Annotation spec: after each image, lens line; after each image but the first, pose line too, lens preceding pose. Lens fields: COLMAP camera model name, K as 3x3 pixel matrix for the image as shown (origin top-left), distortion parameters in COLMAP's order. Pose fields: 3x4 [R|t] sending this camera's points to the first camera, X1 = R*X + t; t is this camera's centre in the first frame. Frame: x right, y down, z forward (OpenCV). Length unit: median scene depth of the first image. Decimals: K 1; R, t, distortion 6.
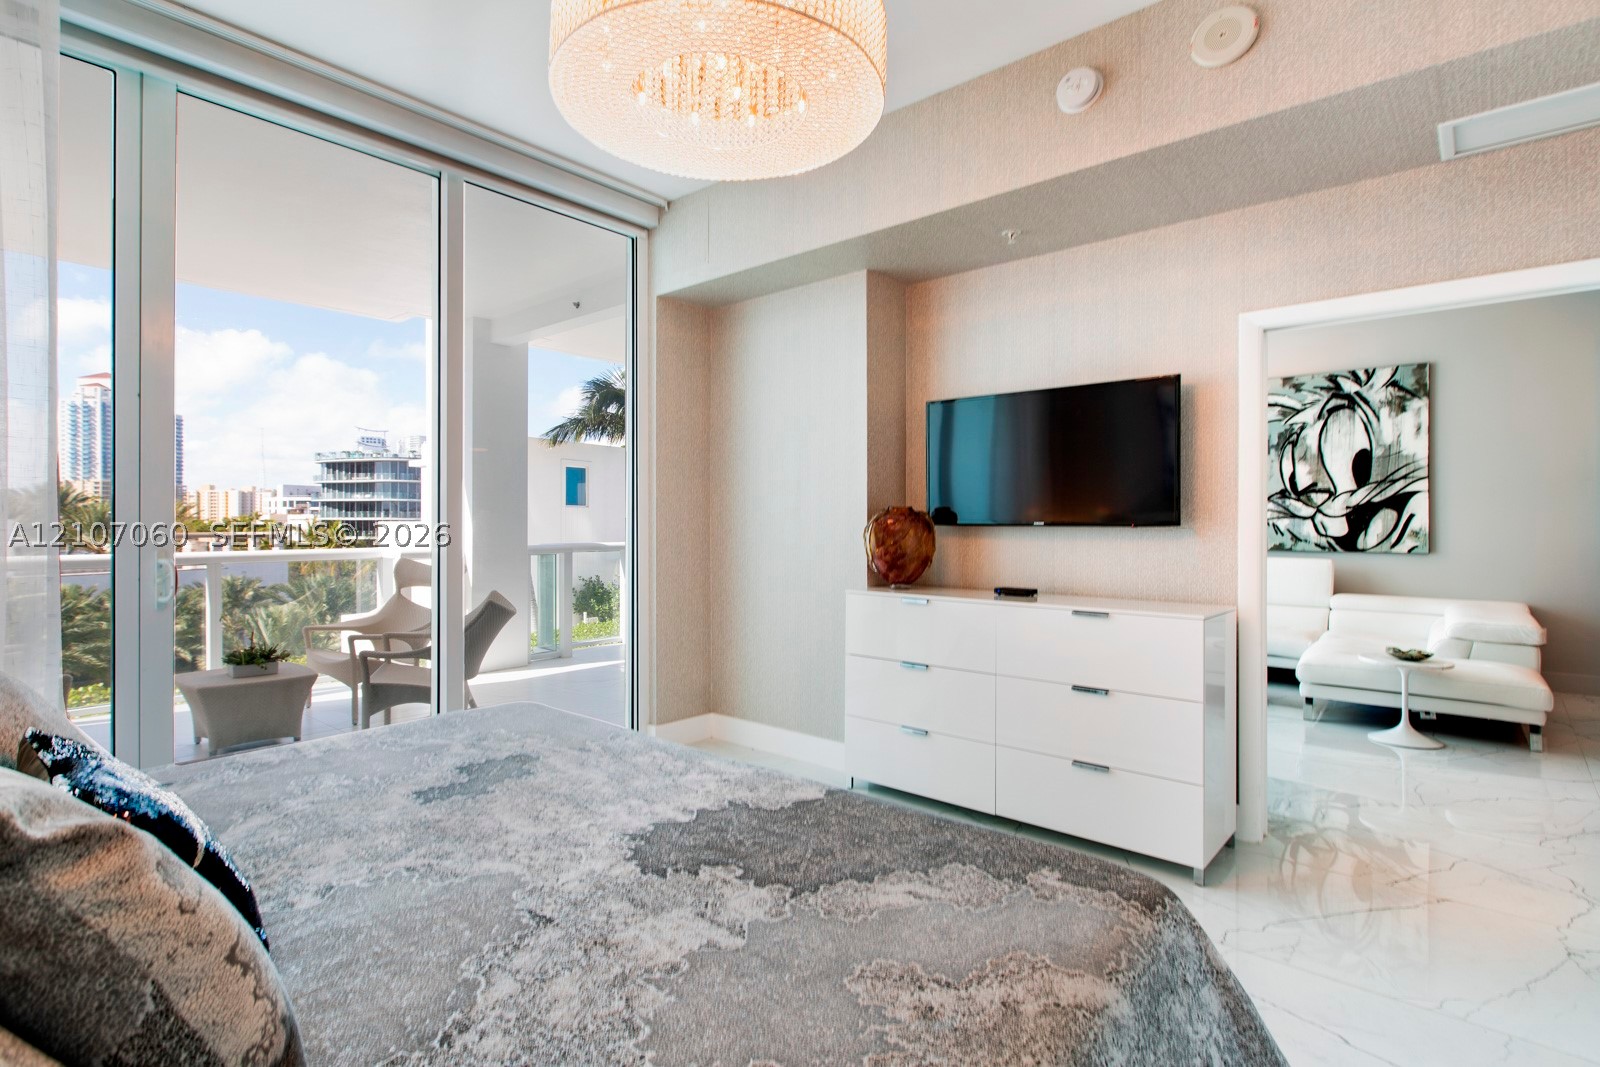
lens RADIAL K [[770.2, 0, 699.1], [0, 770.2, 518.5], [0, 0, 1]] dist [-0.001620, 0.000166]
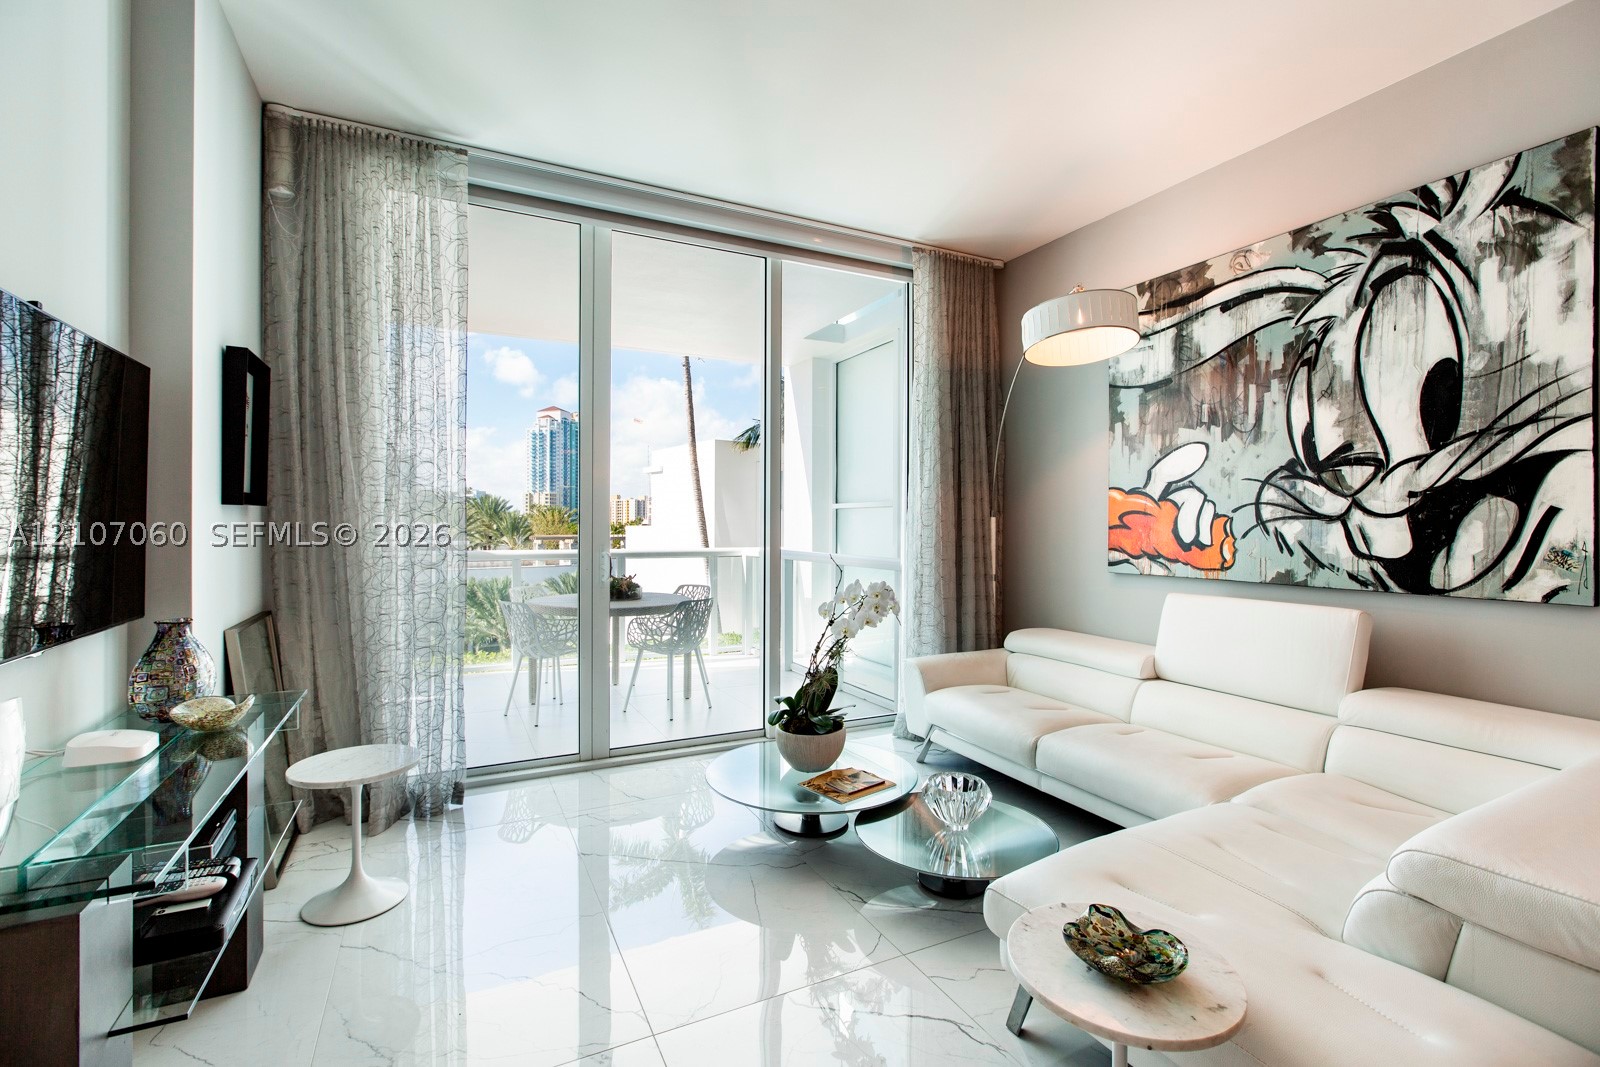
lens RADIAL K [[731.6, 0, 822.8], [0, 731.6, 525.8], [0, 0, 1]] dist [-0.001006, -0.001142]
pose [[0.950257, 0.000104, -0.311467, 0.648481], [0.001303, 0.999990, 0.004306, 0.001397], [0.311465, -0.004498, 0.950247, 0.488039]]
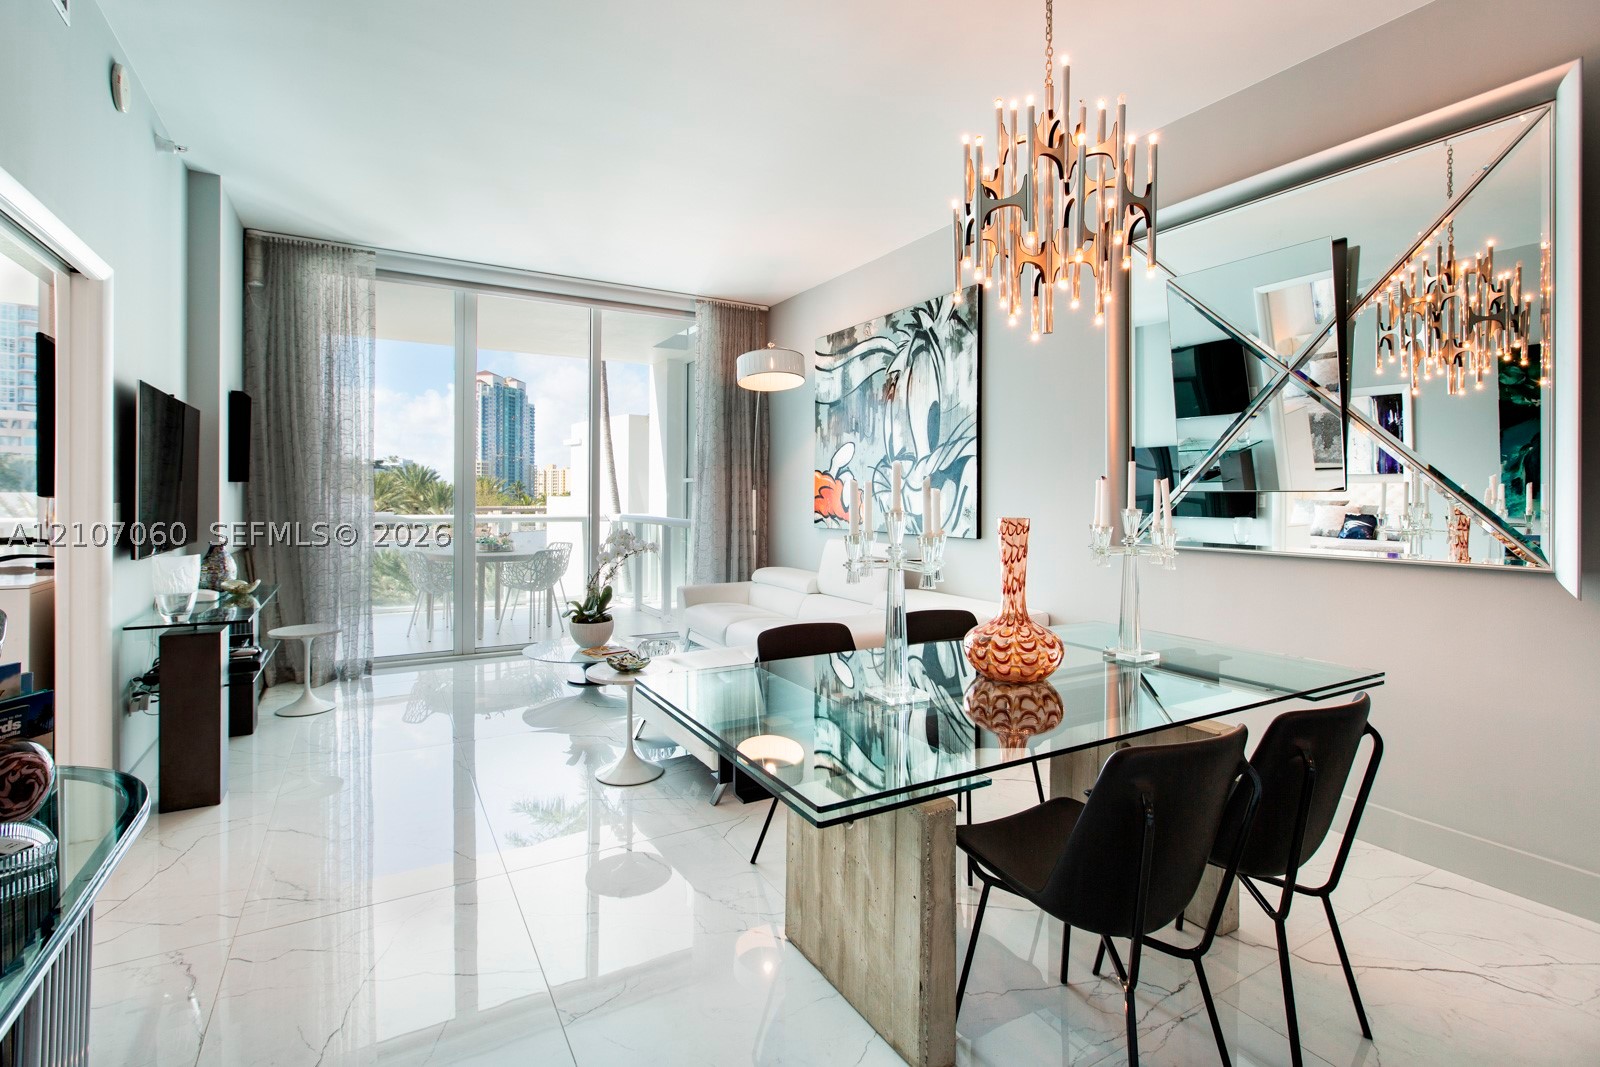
lens RADIAL K [[772.6, 0, 793.9], [0, 772.6, 501.1], [0, 0, 1]] dist [-0.003056, -0.000367]
pose [[0.958130, 0.004252, -0.286303, 0.937515], [-0.001840, 0.999961, 0.008694, 0.002298], [0.286329, -0.007803, 0.958100, 0.215812]]
